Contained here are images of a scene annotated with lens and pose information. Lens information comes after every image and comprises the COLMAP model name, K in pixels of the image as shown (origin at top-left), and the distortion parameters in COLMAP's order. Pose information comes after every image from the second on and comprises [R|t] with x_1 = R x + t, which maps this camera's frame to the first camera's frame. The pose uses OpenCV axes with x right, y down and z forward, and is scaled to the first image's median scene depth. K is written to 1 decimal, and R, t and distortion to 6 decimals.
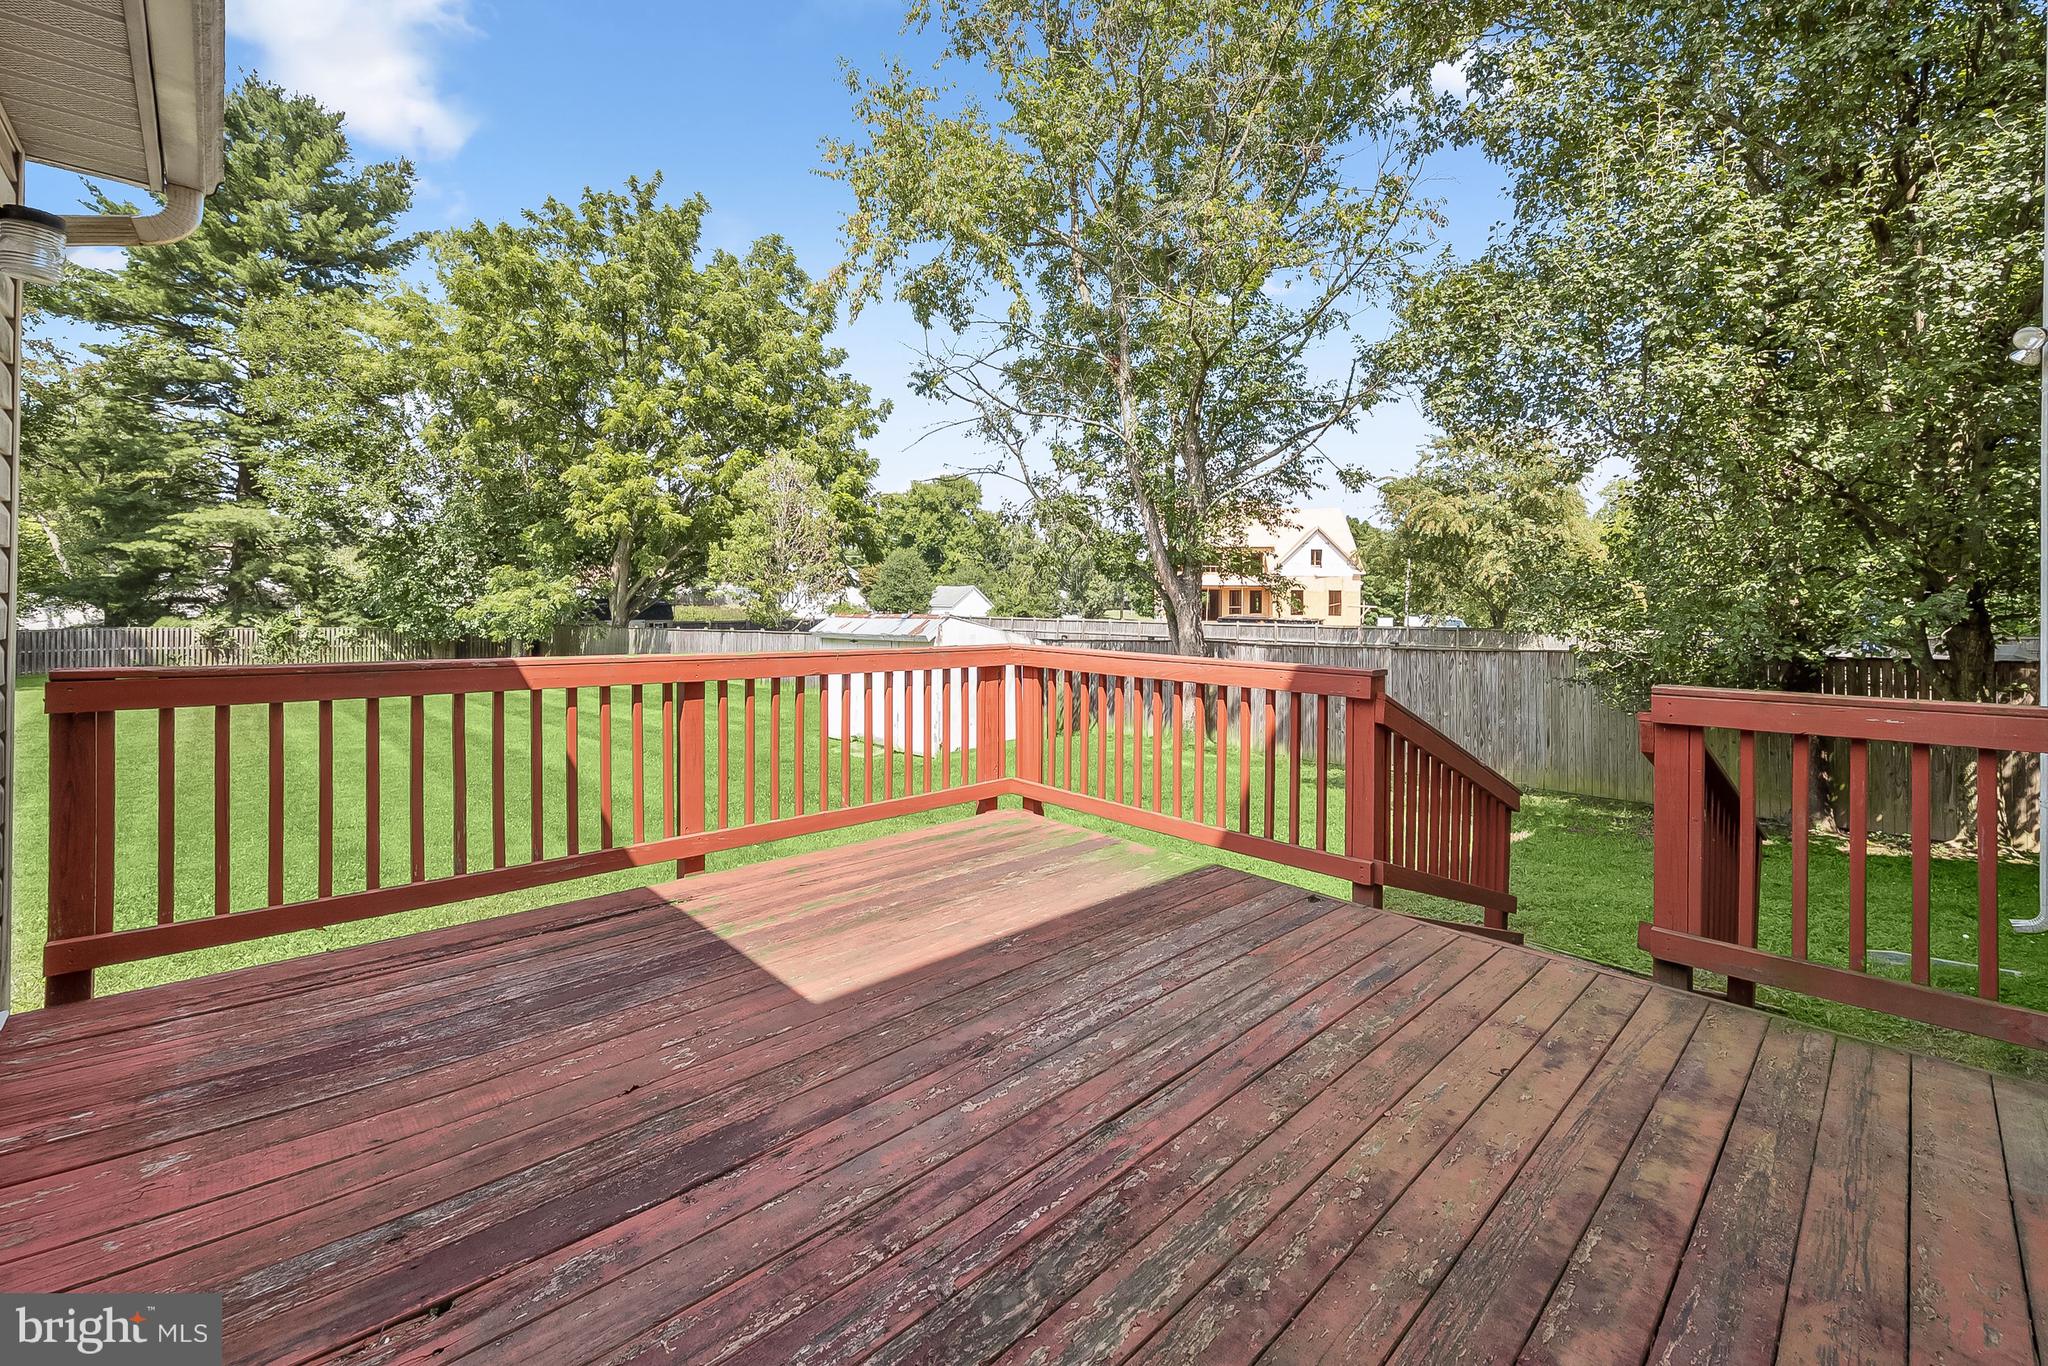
lens RADIAL K [[845.5, 0, 1033.5], [0, 845.5, 608.2], [0, 0, 1]] dist [0.001405, 0.000091]
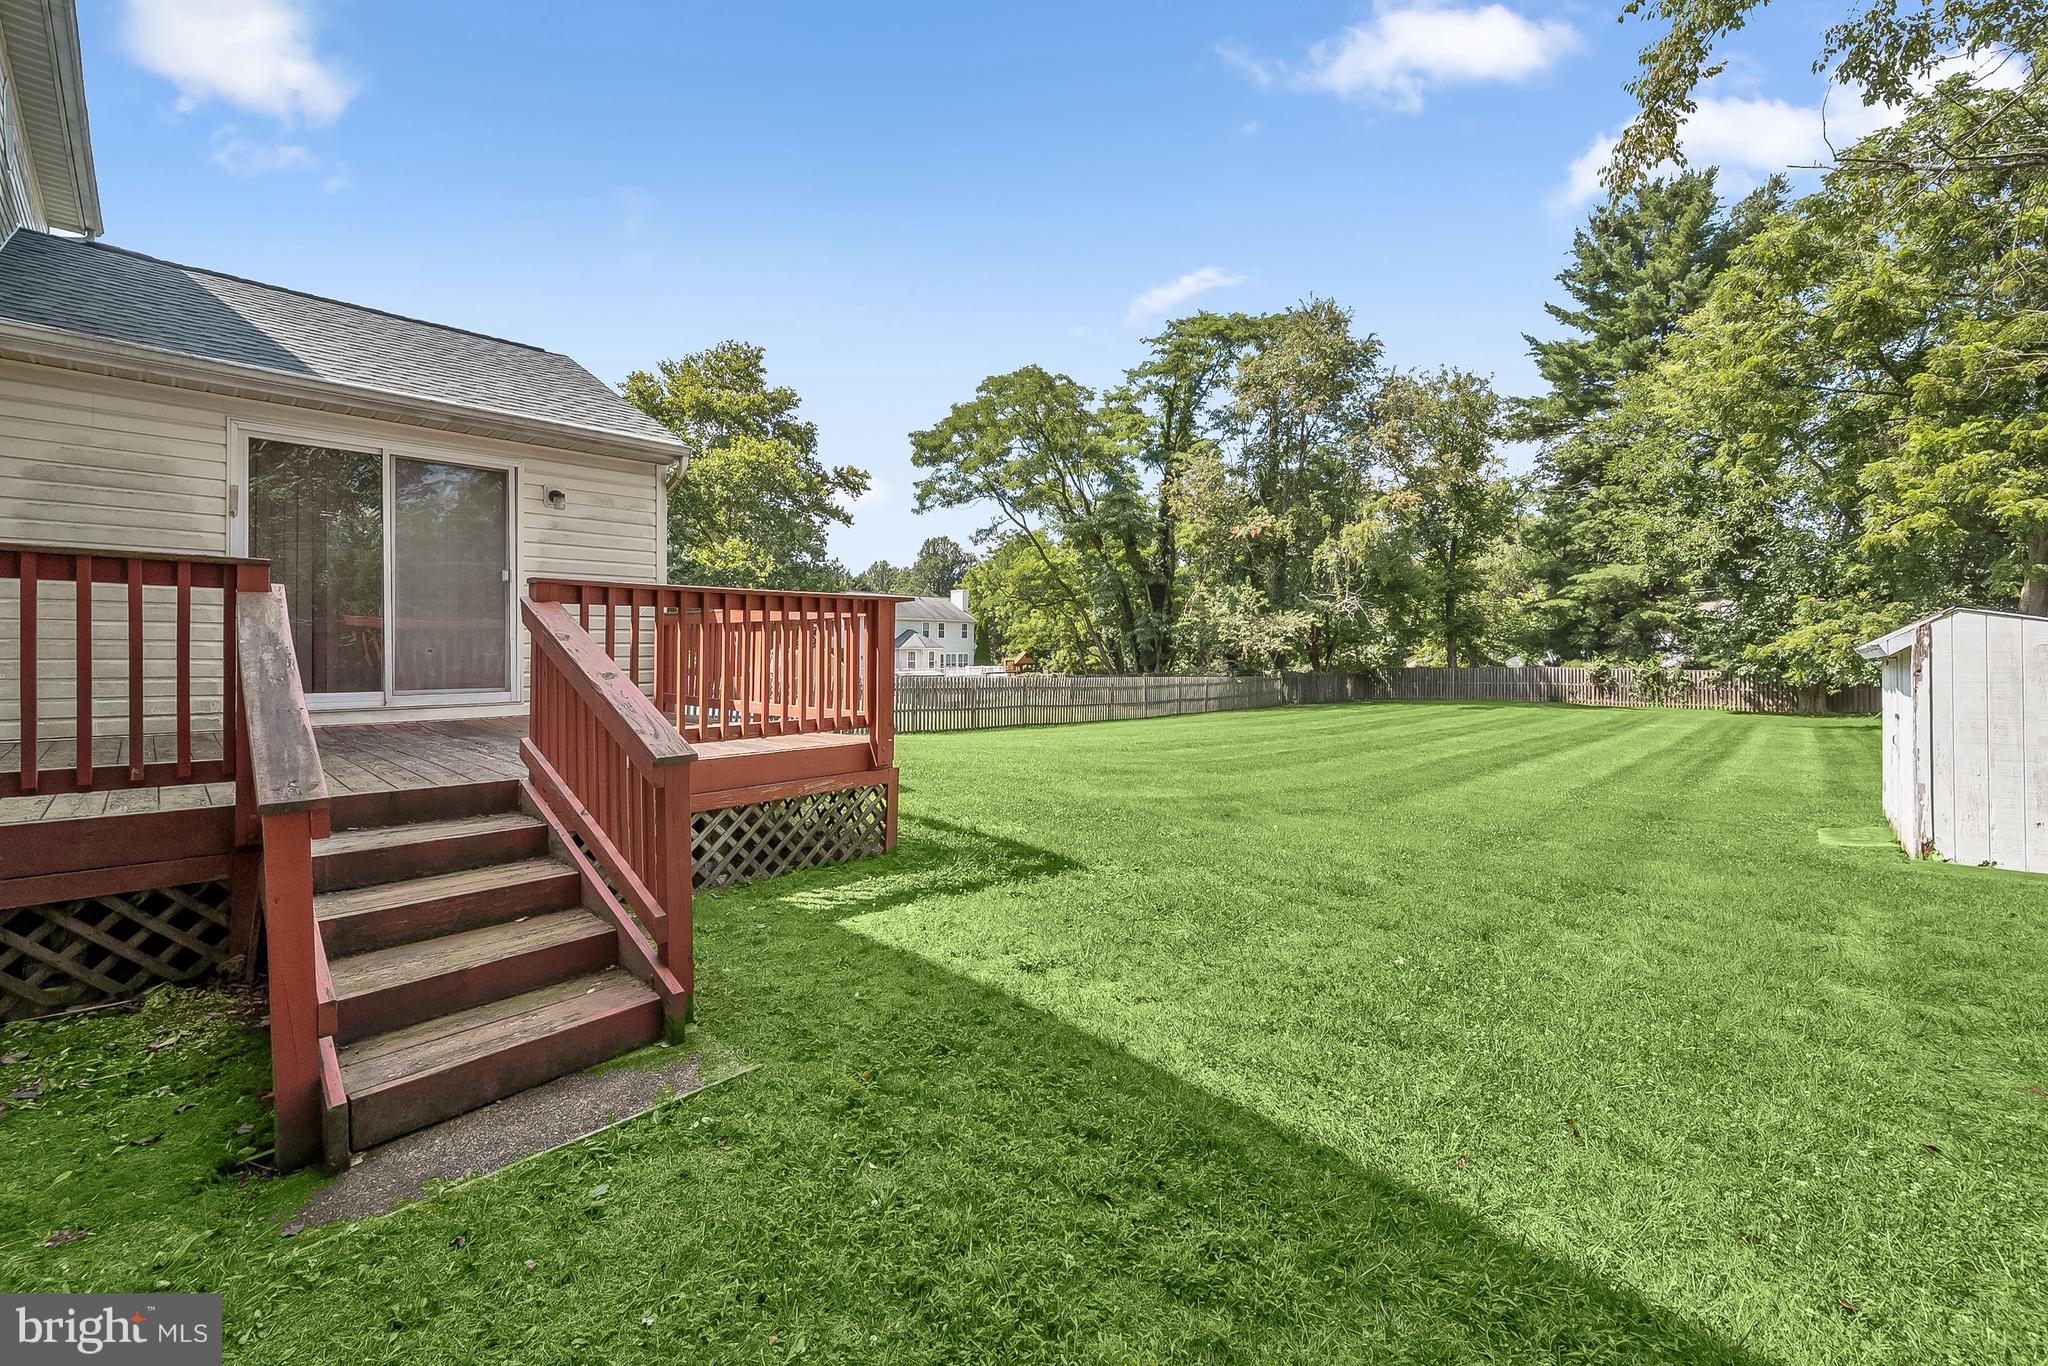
lens RADIAL K [[822.7, 0, 1043.9], [0, 822.7, 665.6], [0, 0, 1]] dist [0.001224, -0.000297]
pose [[0.060038, 0.005837, -0.998179, 0.143341], [-0.004360, 0.999975, 0.005586, 0.016149], [0.998187, 0.004017, 0.060062, 0.148566]]
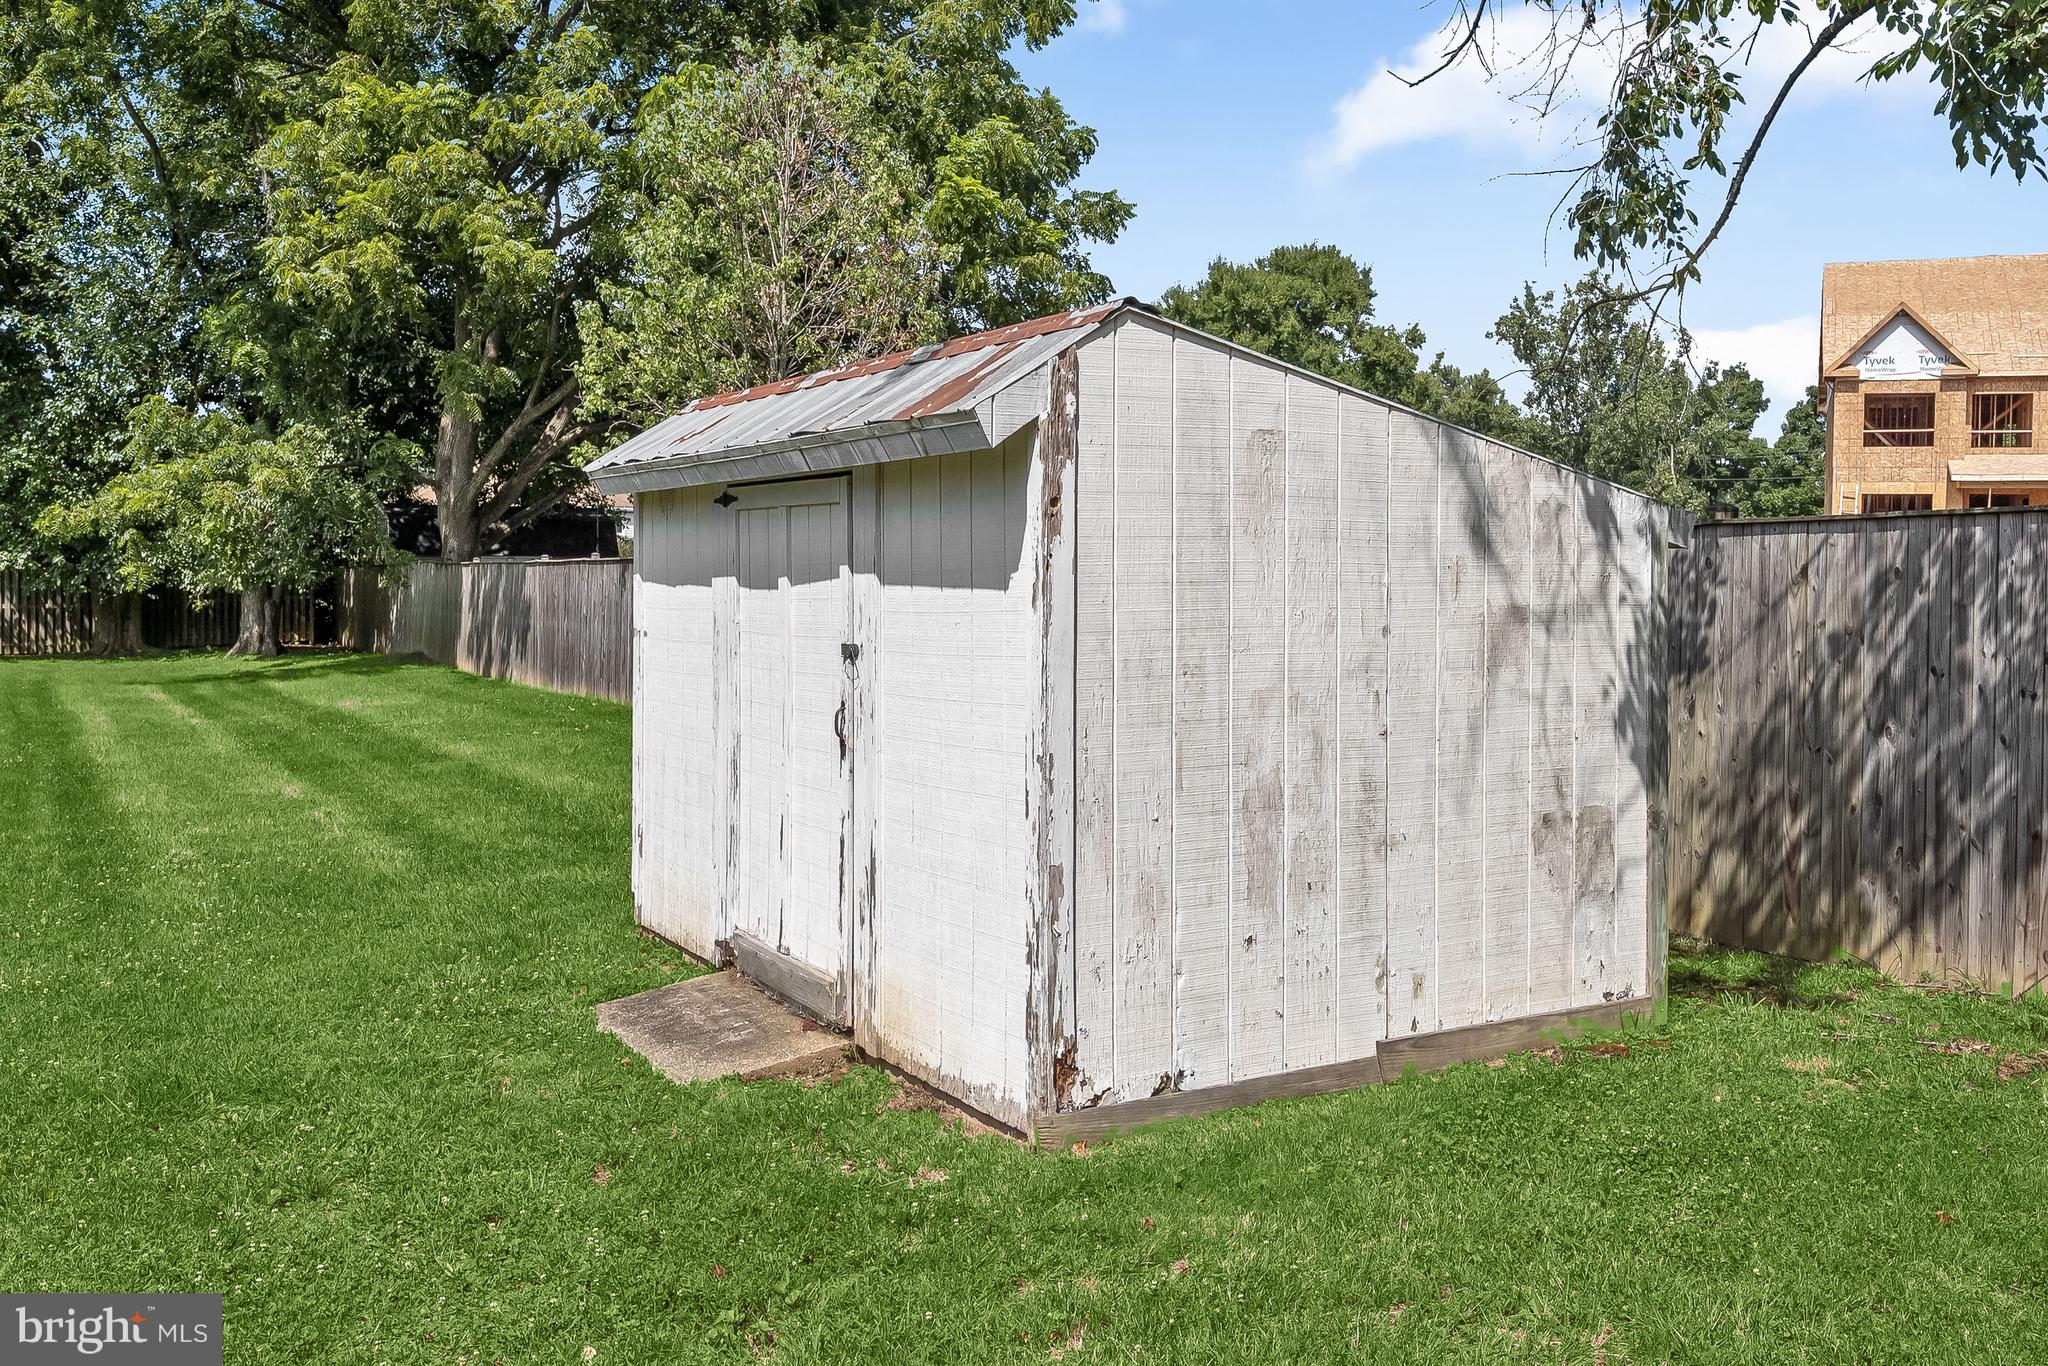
lens RADIAL K [[1799.8, 0, 1027.1], [0, 1799.8, 546.4], [0, 0, 1]] dist [0.003473, 0.002470]
pose [[0.968558, 0.003346, -0.248764, -0.011487], [-0.006340, 0.999917, -0.011233, 0.022445], [0.248705, 0.012457, 0.968499, 0.241808]]
